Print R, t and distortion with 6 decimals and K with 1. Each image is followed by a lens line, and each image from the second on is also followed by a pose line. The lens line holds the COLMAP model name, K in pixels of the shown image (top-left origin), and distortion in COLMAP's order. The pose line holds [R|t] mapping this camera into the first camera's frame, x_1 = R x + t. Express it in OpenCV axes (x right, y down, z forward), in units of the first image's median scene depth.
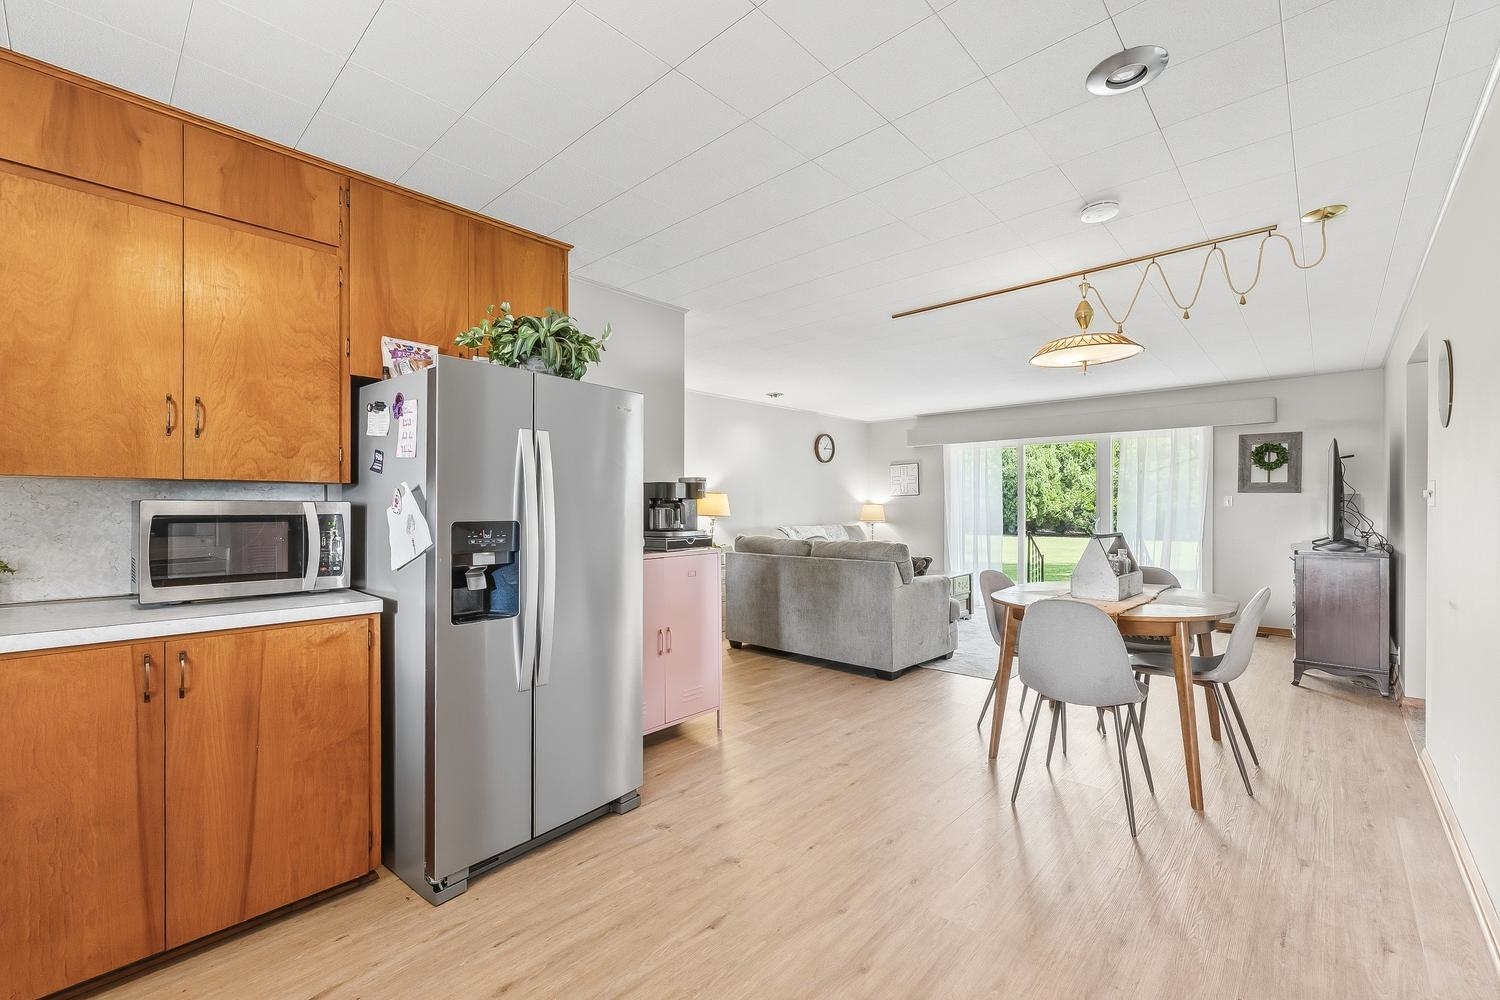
lens RADIAL K [[614.3, 0, 735.1], [0, 614.3, 514.8], [0, 0, 1]] dist [-0.003317, -0.000158]
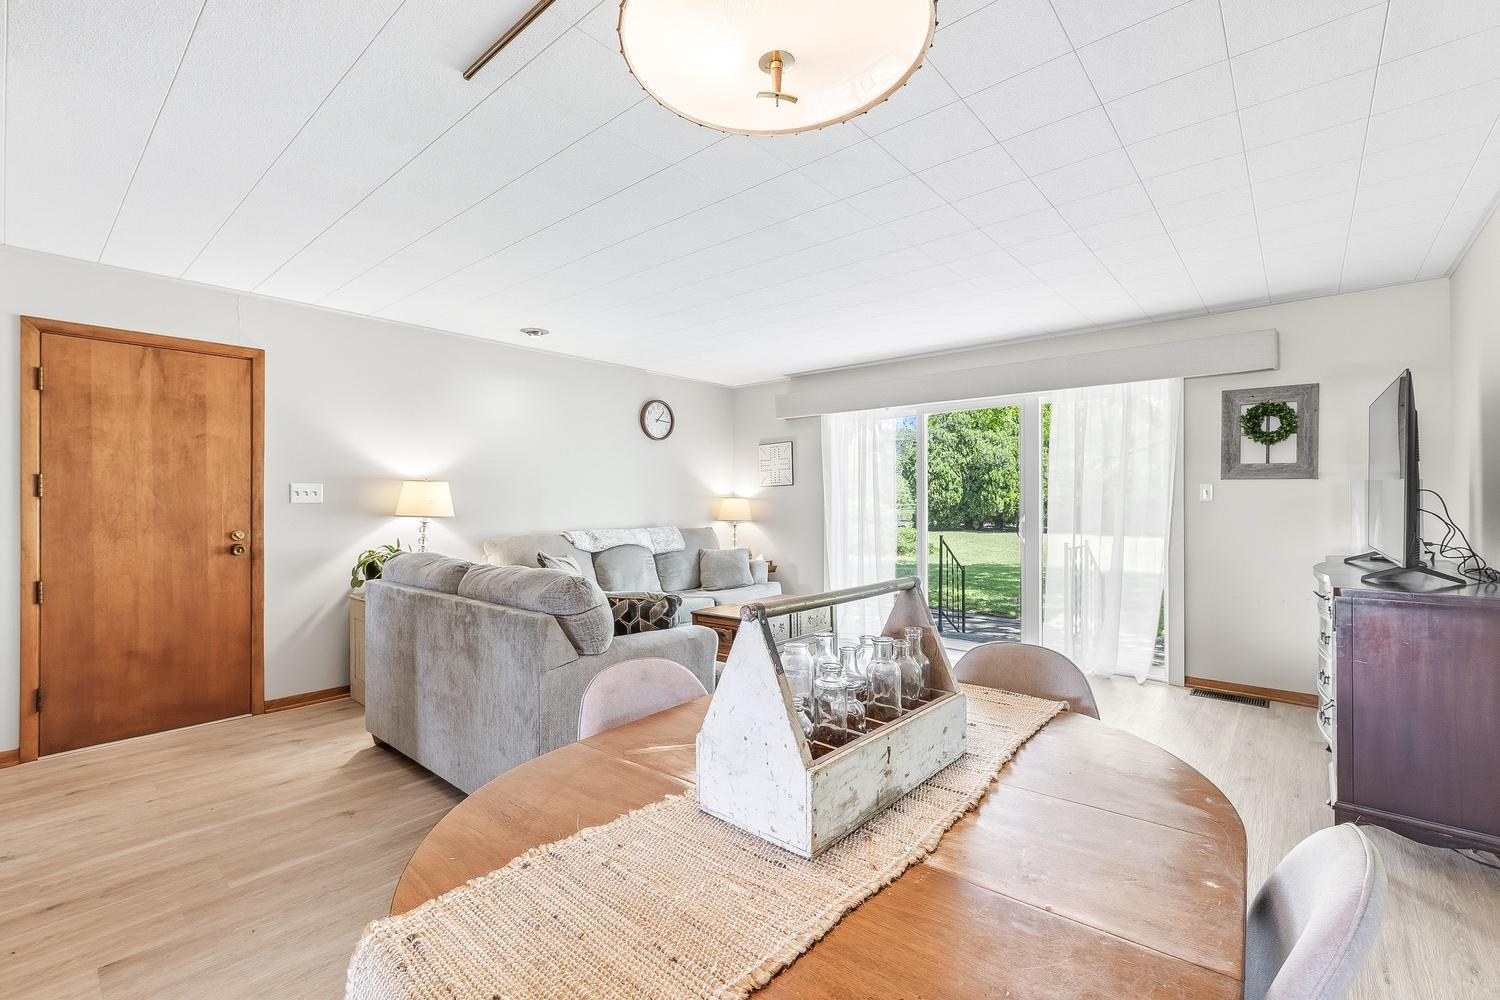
lens RADIAL K [[653.5, 0, 718.1], [0, 653.5, 503.9], [0, 0, 1]] dist [-0.003133, -0.000086]
pose [[0.999394, -0.002048, 0.034756, 0.262997], [0.002321, 0.999967, -0.007836, -0.005800], [-0.034739, 0.007912, 0.999365, 0.327289]]
